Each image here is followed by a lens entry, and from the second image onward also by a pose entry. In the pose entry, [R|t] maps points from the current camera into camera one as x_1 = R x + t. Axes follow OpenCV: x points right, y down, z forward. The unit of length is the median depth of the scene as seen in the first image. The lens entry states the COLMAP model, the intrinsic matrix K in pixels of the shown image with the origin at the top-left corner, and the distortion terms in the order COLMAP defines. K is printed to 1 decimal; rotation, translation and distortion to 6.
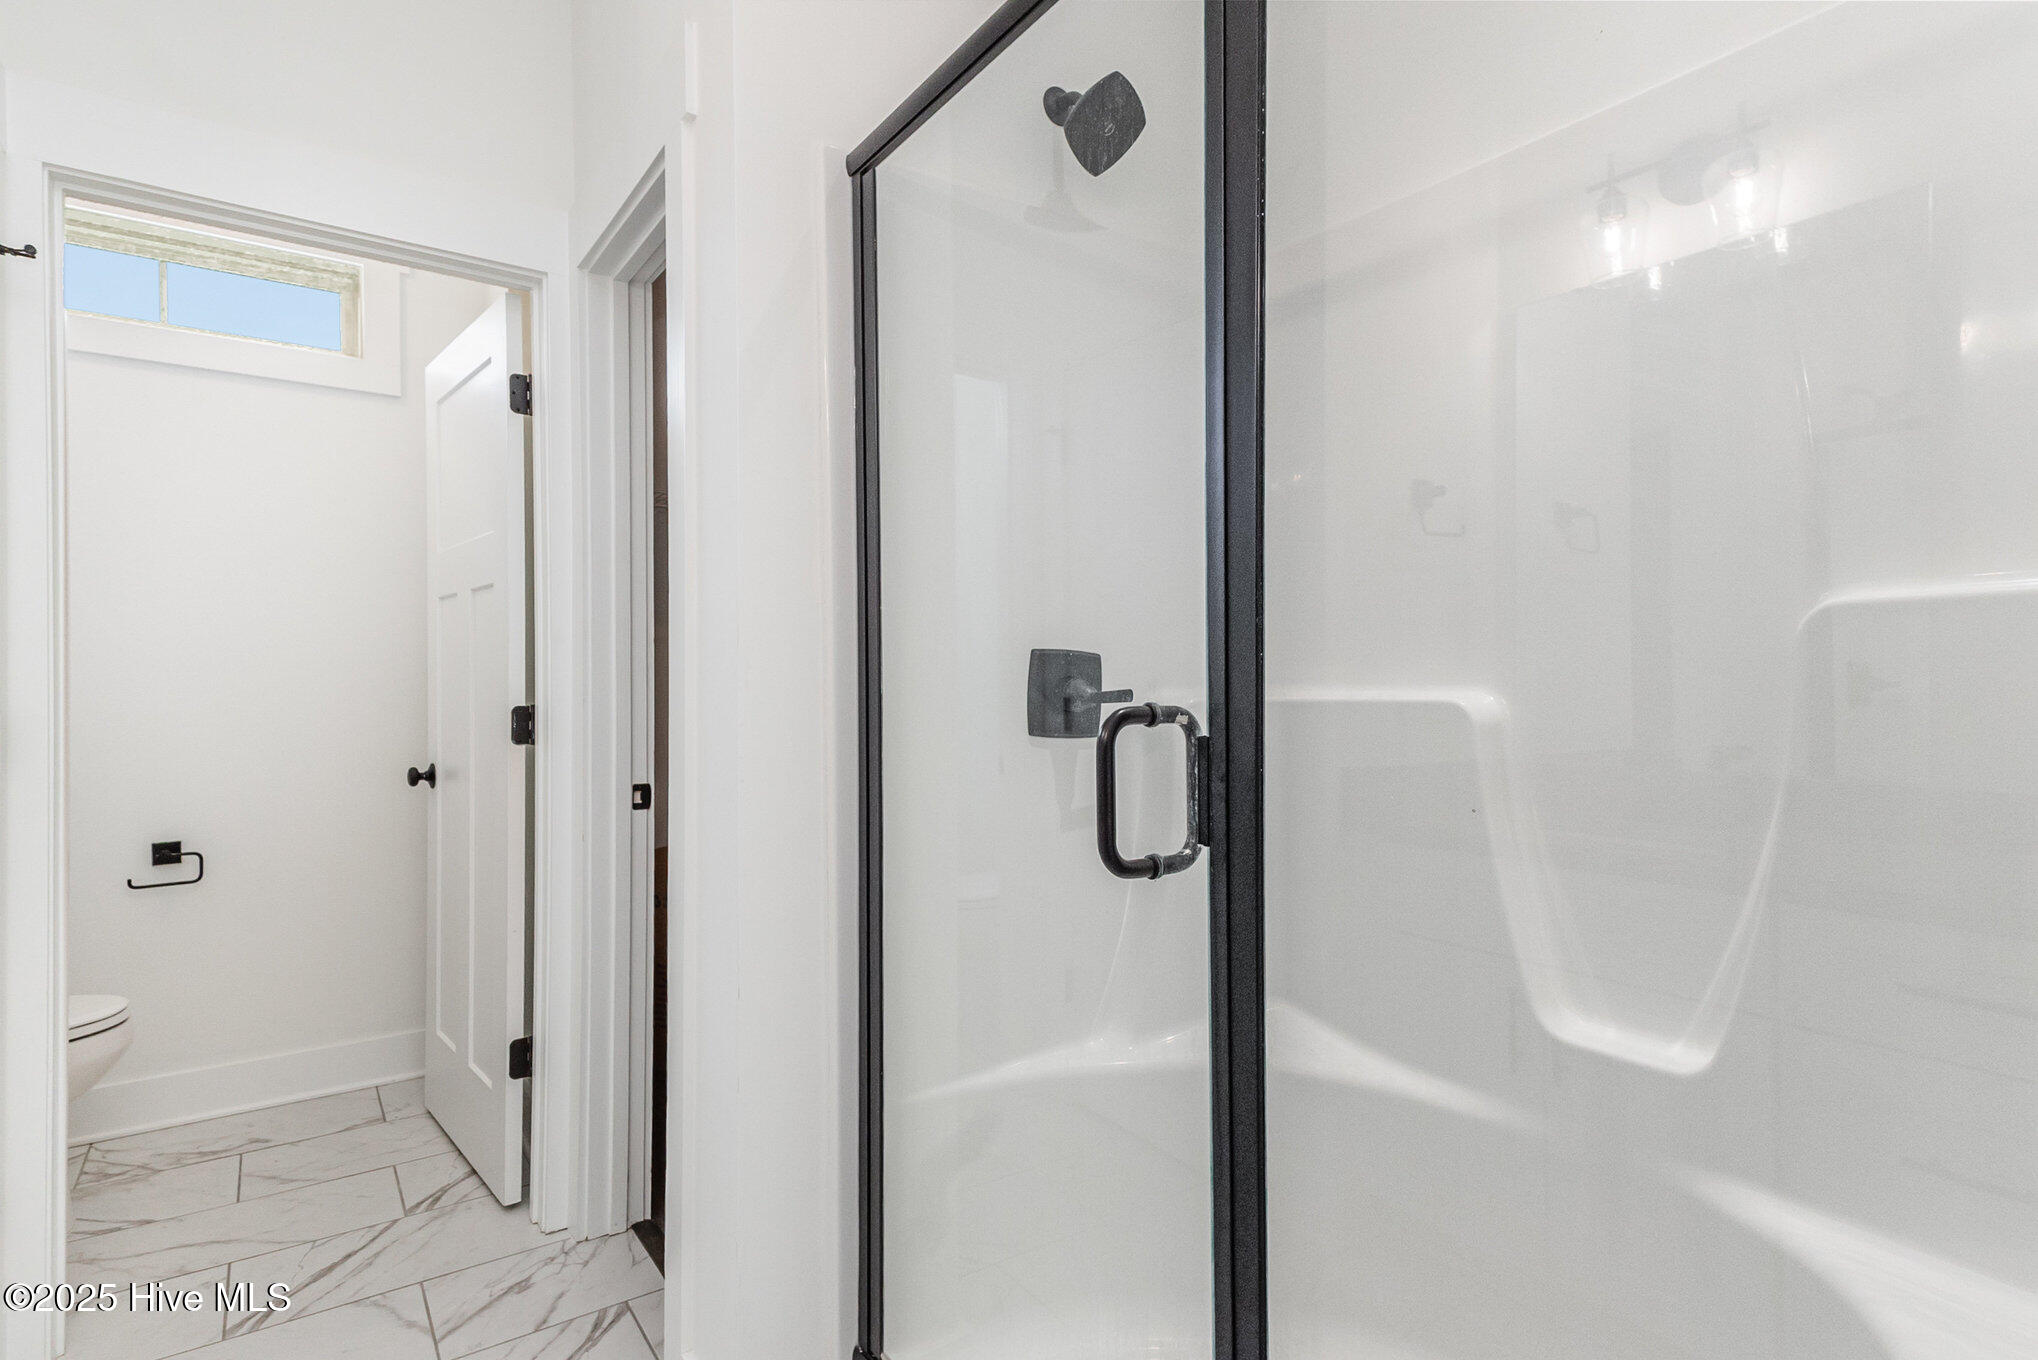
lens RADIAL K [[1054.6, 0, 1024.1], [0, 1054.6, 679.2], [0, 0, 1]] dist [0.028873, -0.004031]
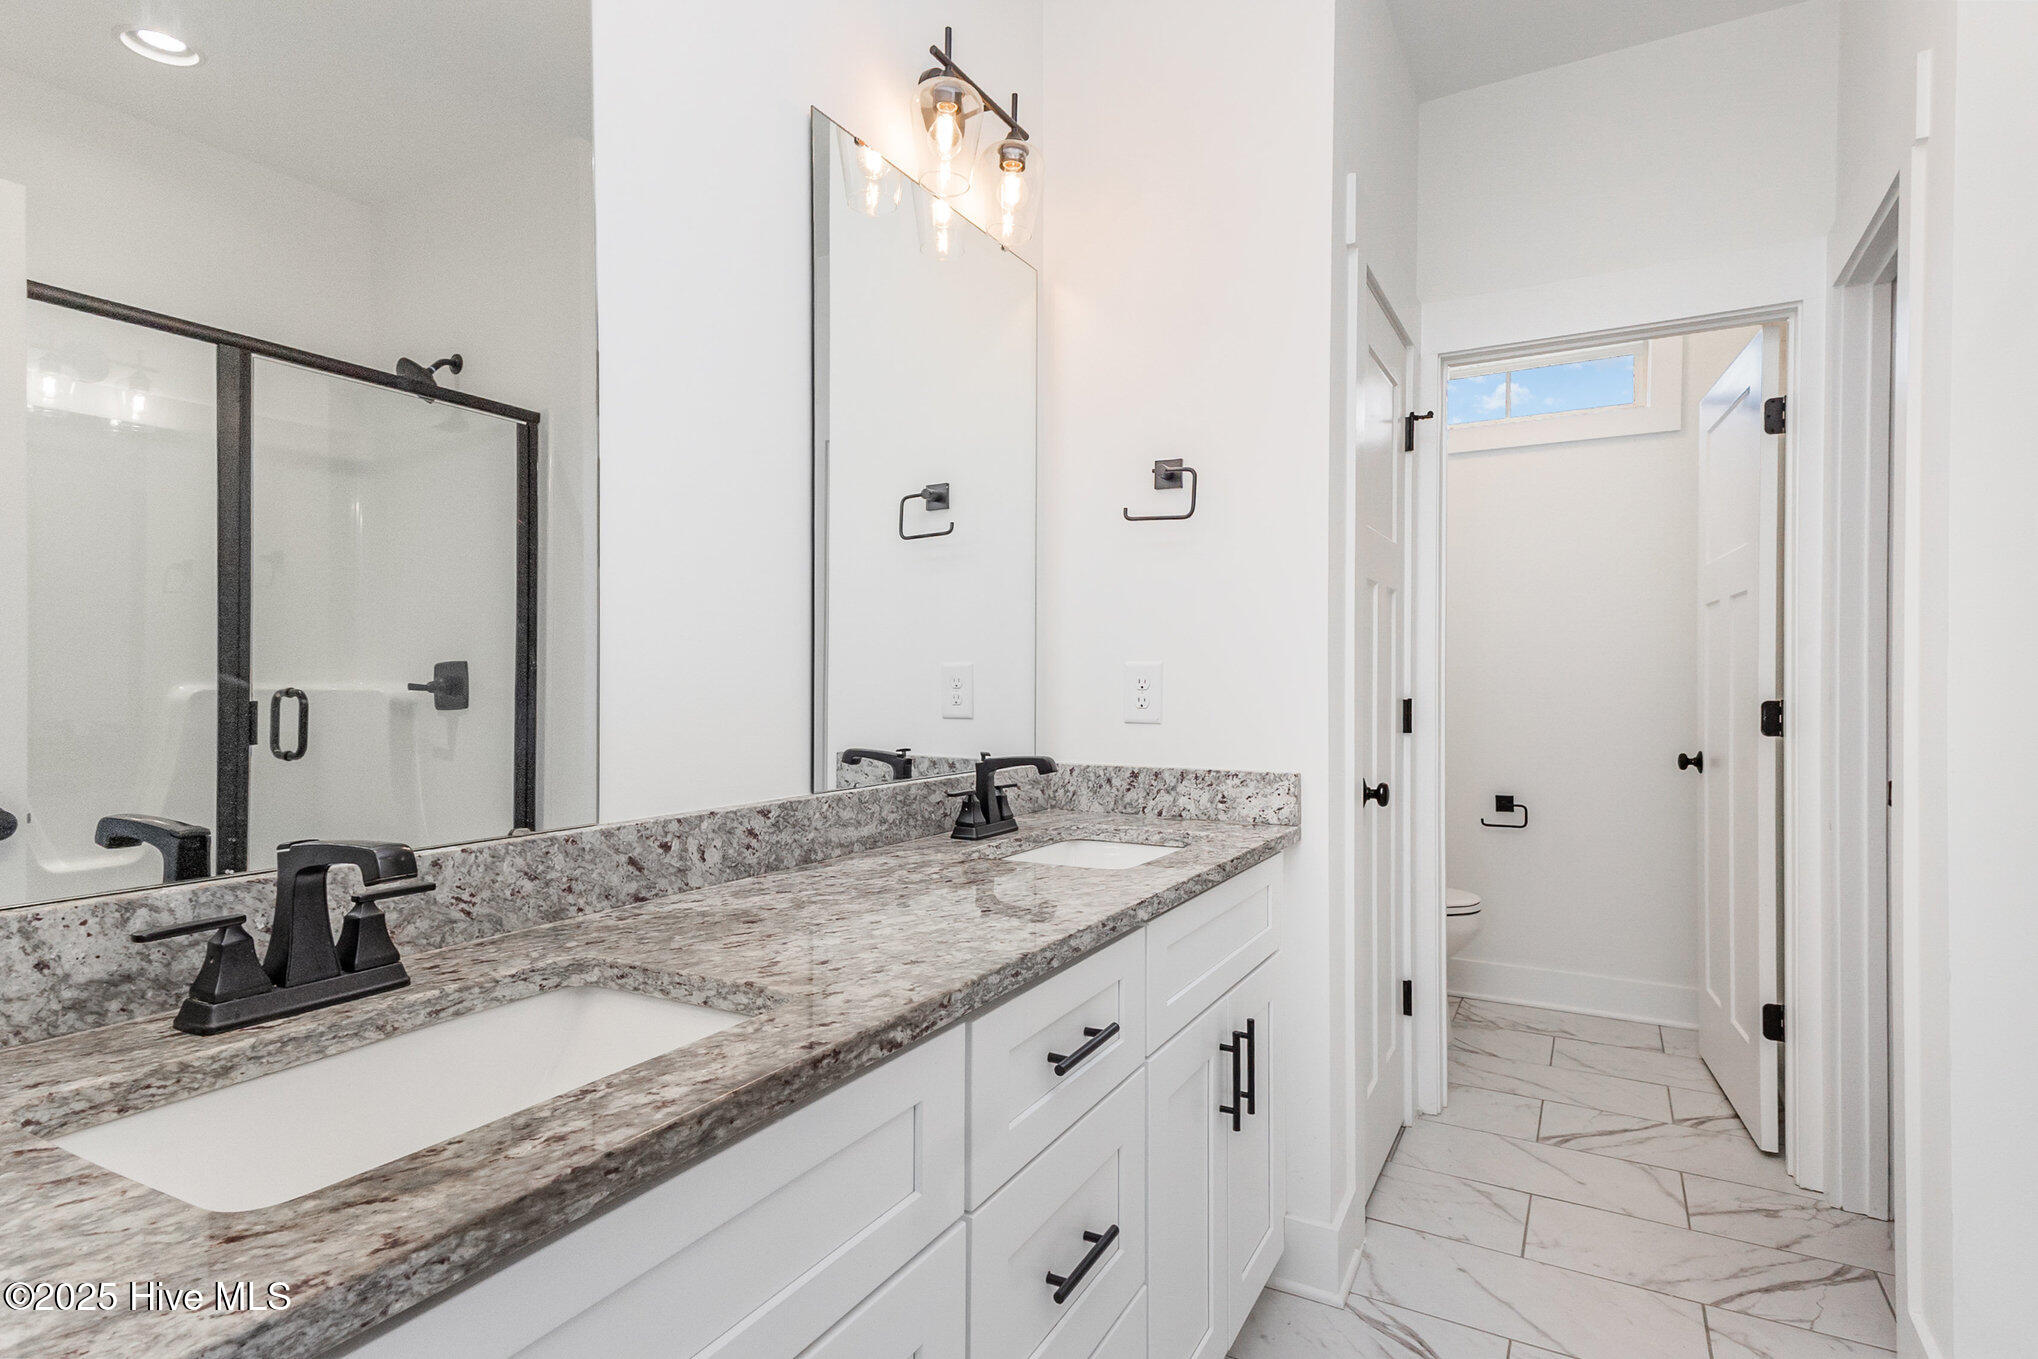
lens RADIAL K [[1054.6, 0, 1026.1], [0, 1054.6, 674.2], [0, 0, 1]] dist [0.028873, -0.004031]
pose [[0.447161, -0.000553, -0.894453, 0.170576], [-0.001562, 0.999998, -0.001399, 0.000125], [0.894452, 0.002023, 0.447160, -0.185236]]
